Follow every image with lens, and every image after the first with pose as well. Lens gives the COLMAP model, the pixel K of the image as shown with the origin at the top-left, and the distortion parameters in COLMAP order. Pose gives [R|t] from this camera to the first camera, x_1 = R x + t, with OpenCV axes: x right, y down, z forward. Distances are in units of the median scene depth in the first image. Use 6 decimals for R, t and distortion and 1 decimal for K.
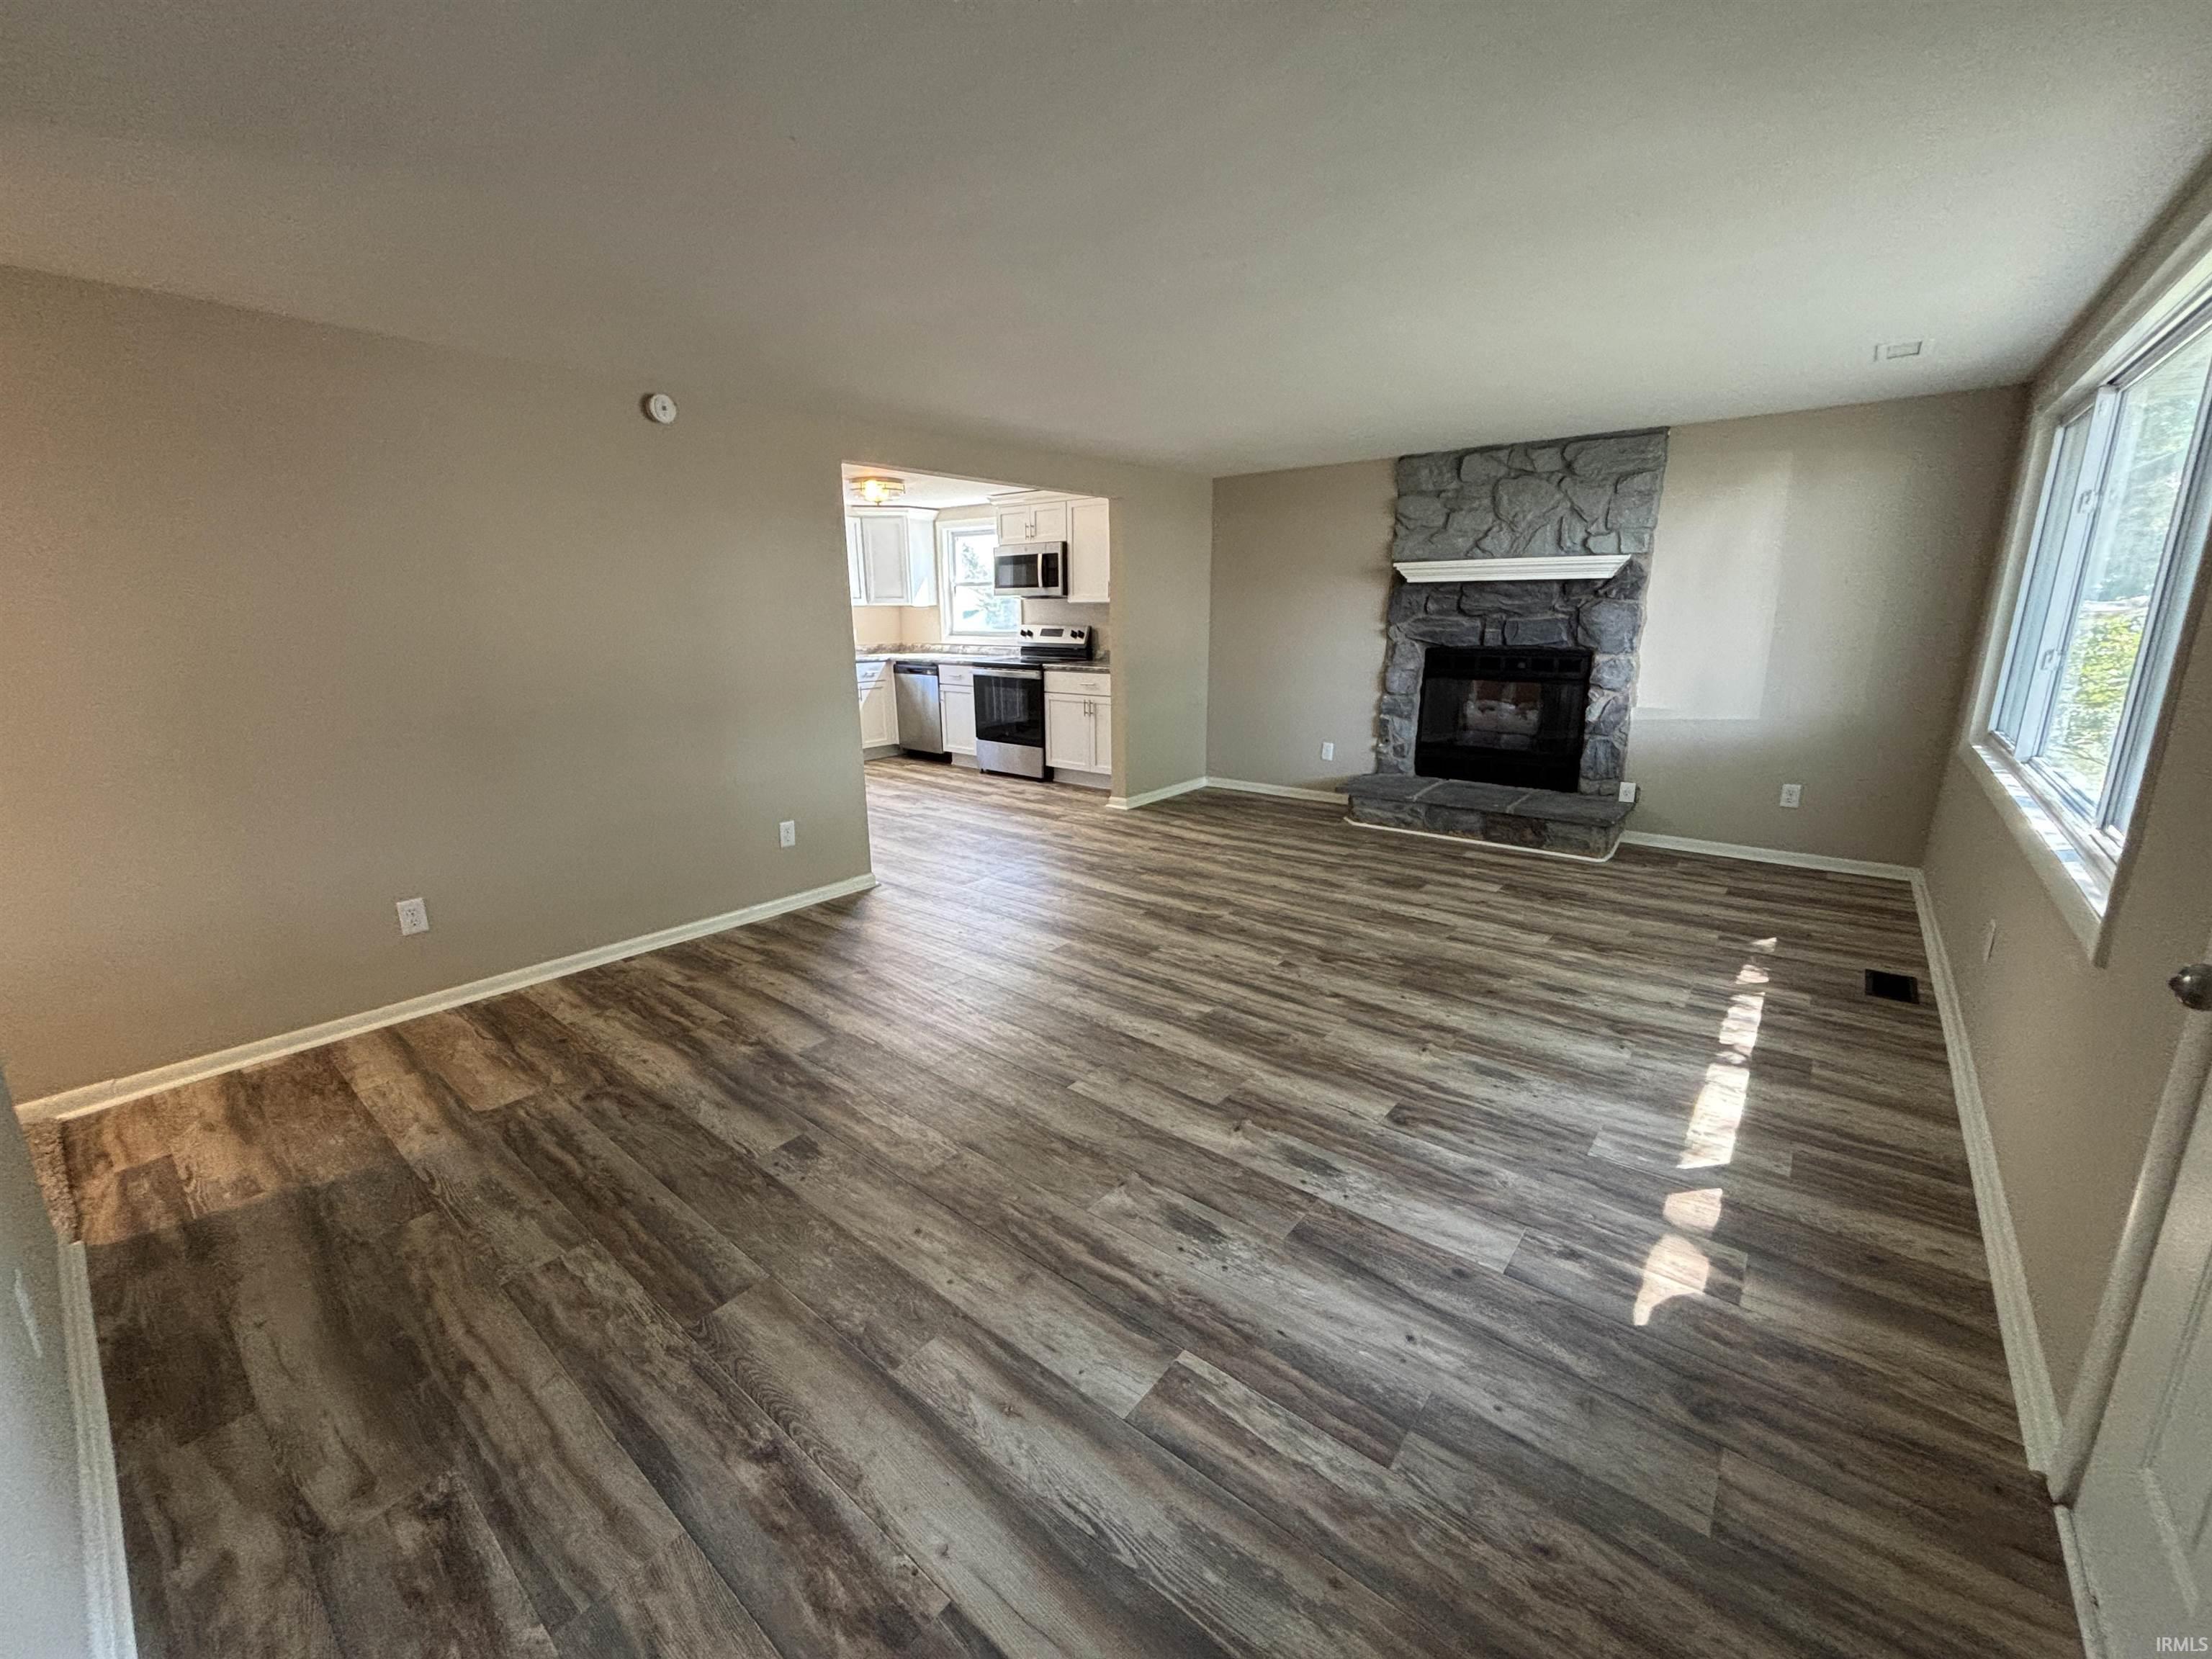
lens RADIAL K [[895.7, 0, 1110.2], [0, 895.7, 843.5], [0, 0, 1]] dist [0.000318, 0.000509]
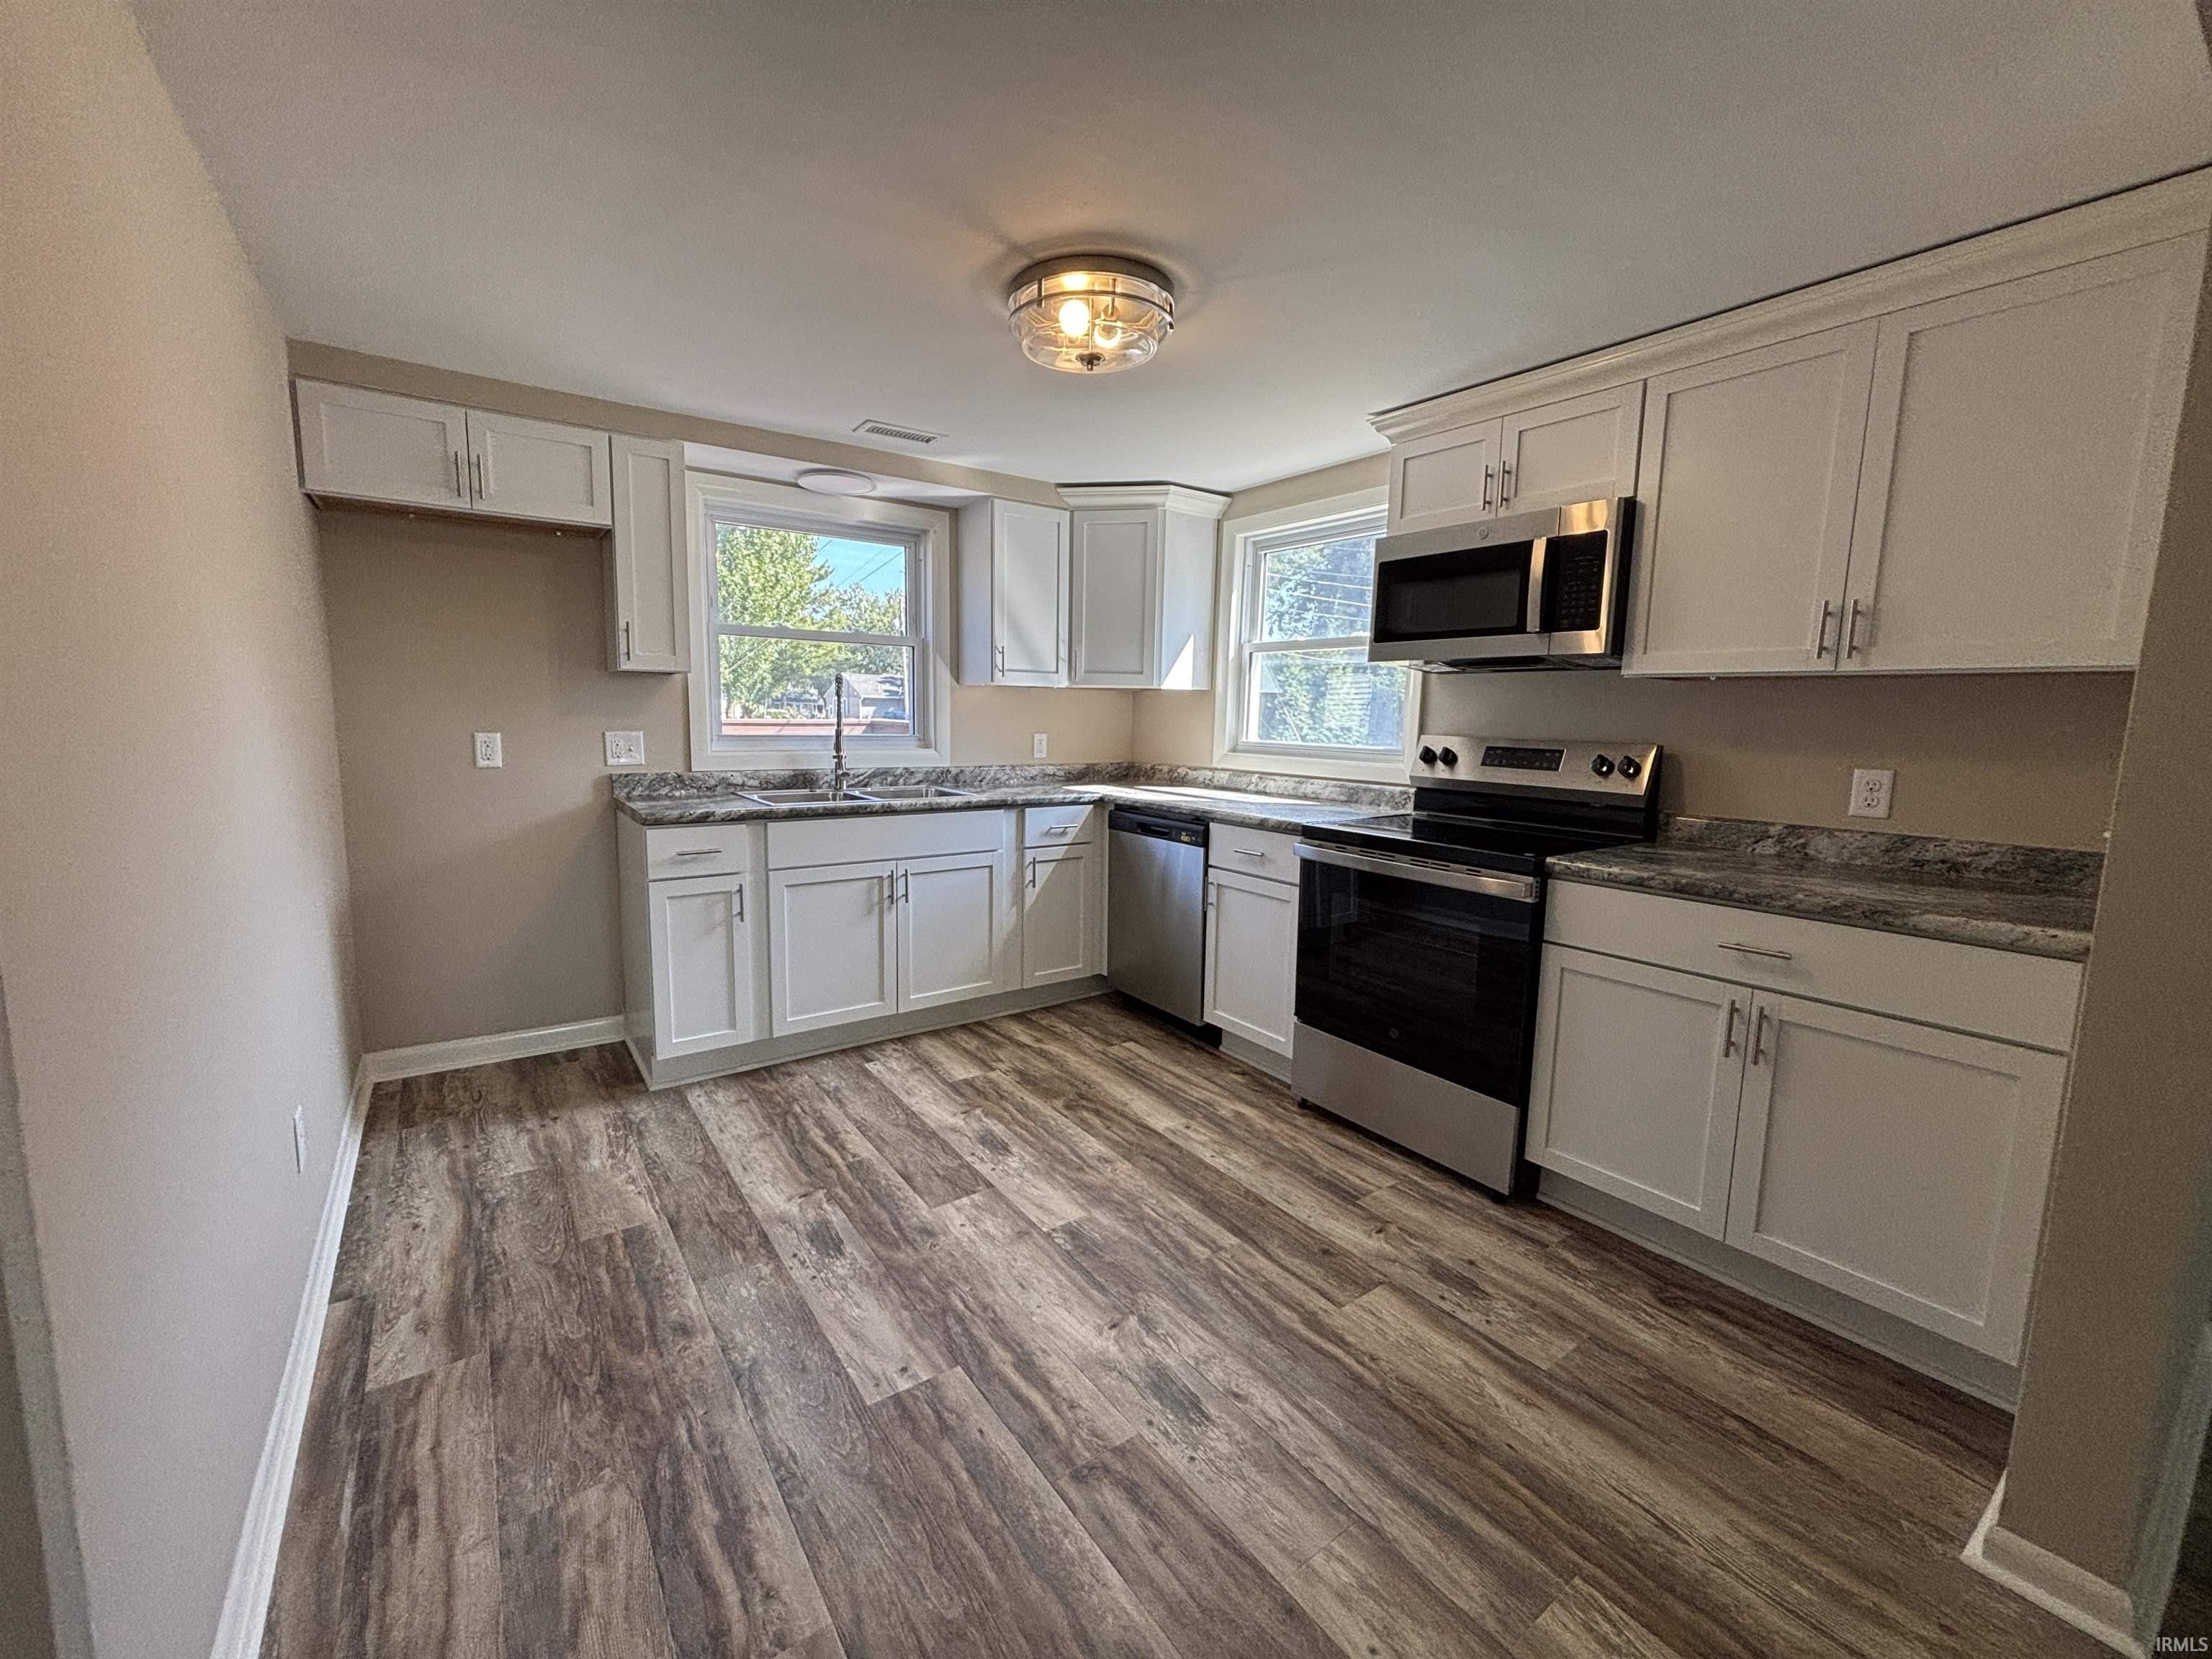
lens RADIAL K [[895.7, 0, 1090.9], [0, 895.7, 830.8], [0, 0, 1]] dist [0.000318, 0.000509]
pose [[0.962091, 0.059518, -0.266155, -0.235546], [-0.092952, 0.989026, -0.114835, -0.250288], [0.256399, 0.135221, 0.957066, 1.028191]]
